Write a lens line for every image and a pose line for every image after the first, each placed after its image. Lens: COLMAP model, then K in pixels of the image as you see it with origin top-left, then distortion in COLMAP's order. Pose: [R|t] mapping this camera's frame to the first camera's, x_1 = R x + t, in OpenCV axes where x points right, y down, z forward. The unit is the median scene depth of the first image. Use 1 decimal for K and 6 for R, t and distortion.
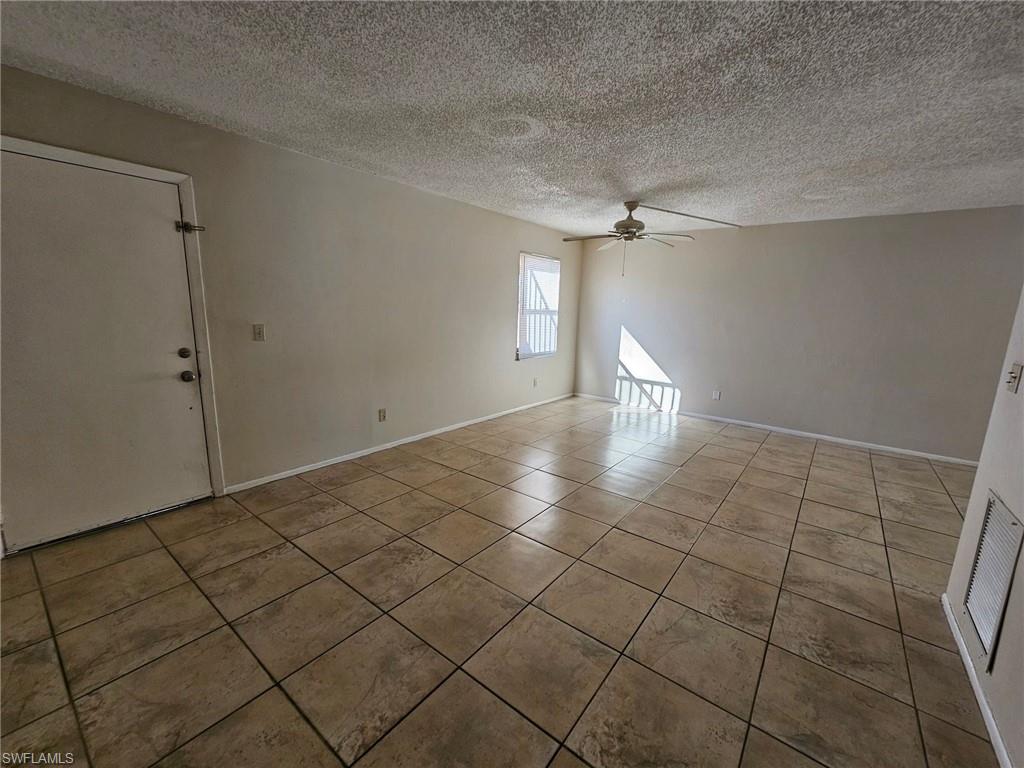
lens RADIAL K [[419.6, 0, 516.0], [0, 419.6, 385.3], [0, 0, 1]] dist [0.000863, 0.000605]
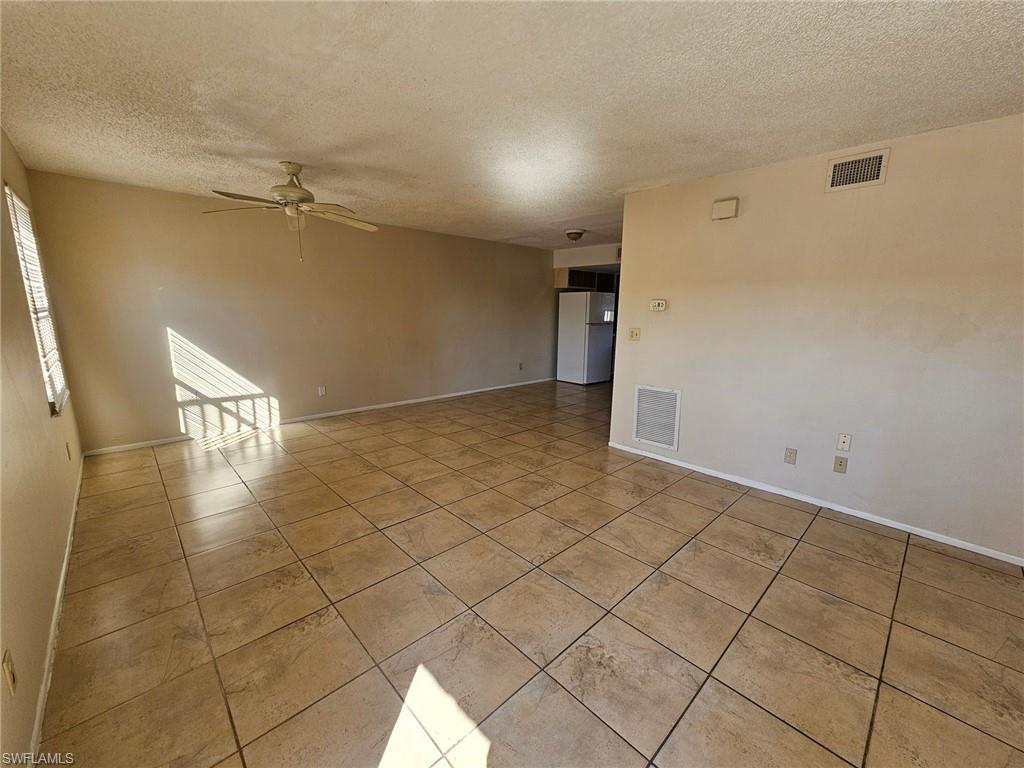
lens RADIAL K [[419.6, 0, 505.6], [0, 419.6, 388.7], [0, 0, 1]] dist [0.000863, 0.000605]
pose [[0.155797, -0.221694, 0.962590, -0.551759], [0.176202, 0.965097, 0.193753, -0.138159], [-0.971946, 0.139424, 0.189422, 0.593795]]
